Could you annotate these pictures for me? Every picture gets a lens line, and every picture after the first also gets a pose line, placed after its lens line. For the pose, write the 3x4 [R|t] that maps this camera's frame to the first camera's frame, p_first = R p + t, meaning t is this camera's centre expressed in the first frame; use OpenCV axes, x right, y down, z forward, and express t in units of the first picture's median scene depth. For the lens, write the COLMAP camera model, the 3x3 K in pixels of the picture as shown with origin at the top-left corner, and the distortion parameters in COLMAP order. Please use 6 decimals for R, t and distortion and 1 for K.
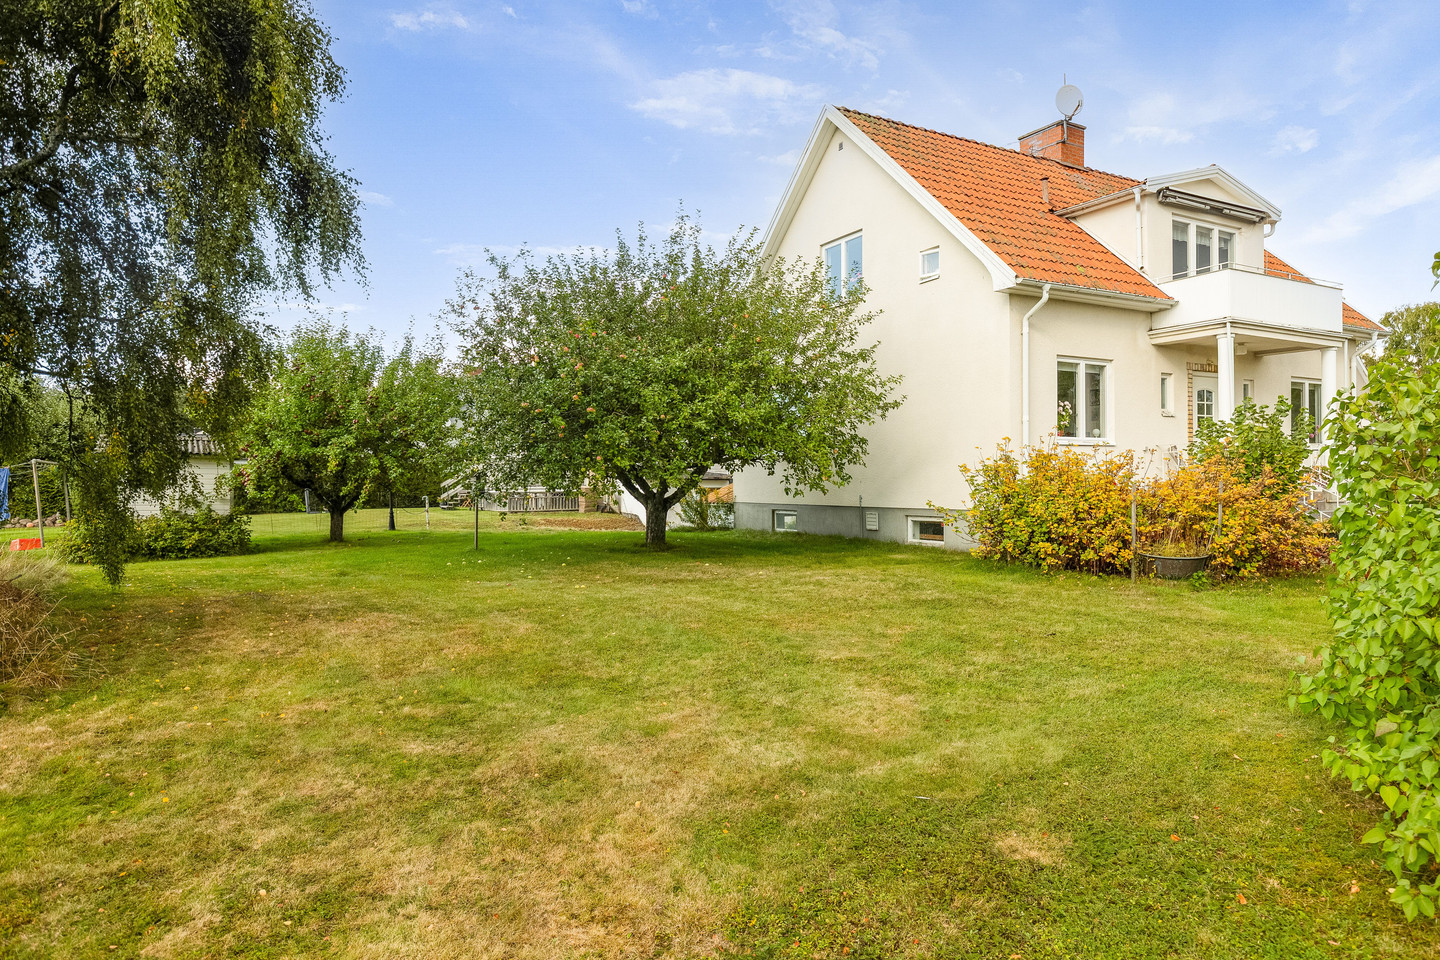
lens RADIAL K [[899.3, 0, 720.0], [0, 899.3, 480.0], [0, 0, 1]] dist [0.000433, -0.001457]
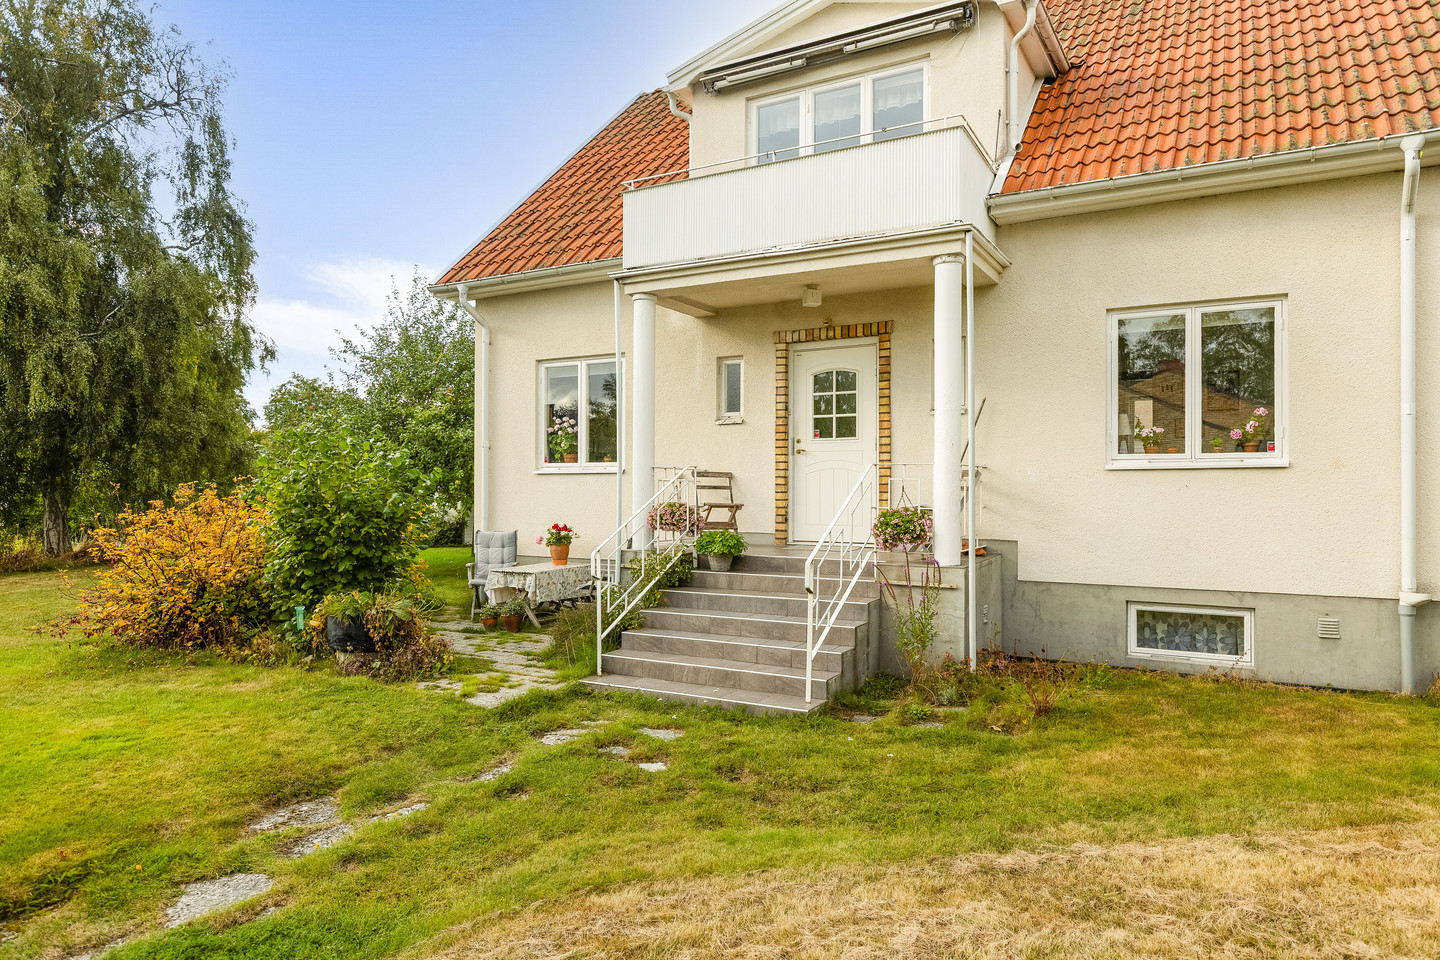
lens RADIAL K [[899.3, 0, 720.0], [0, 899.3, 480.0], [0, 0, 1]] dist [0.000433, -0.001457]
pose [[0.502627, -0.003037, -0.864498, 0.589194], [-0.019344, 0.999704, -0.014758, -0.025481], [0.864287, 0.024140, 0.502419, 0.458016]]
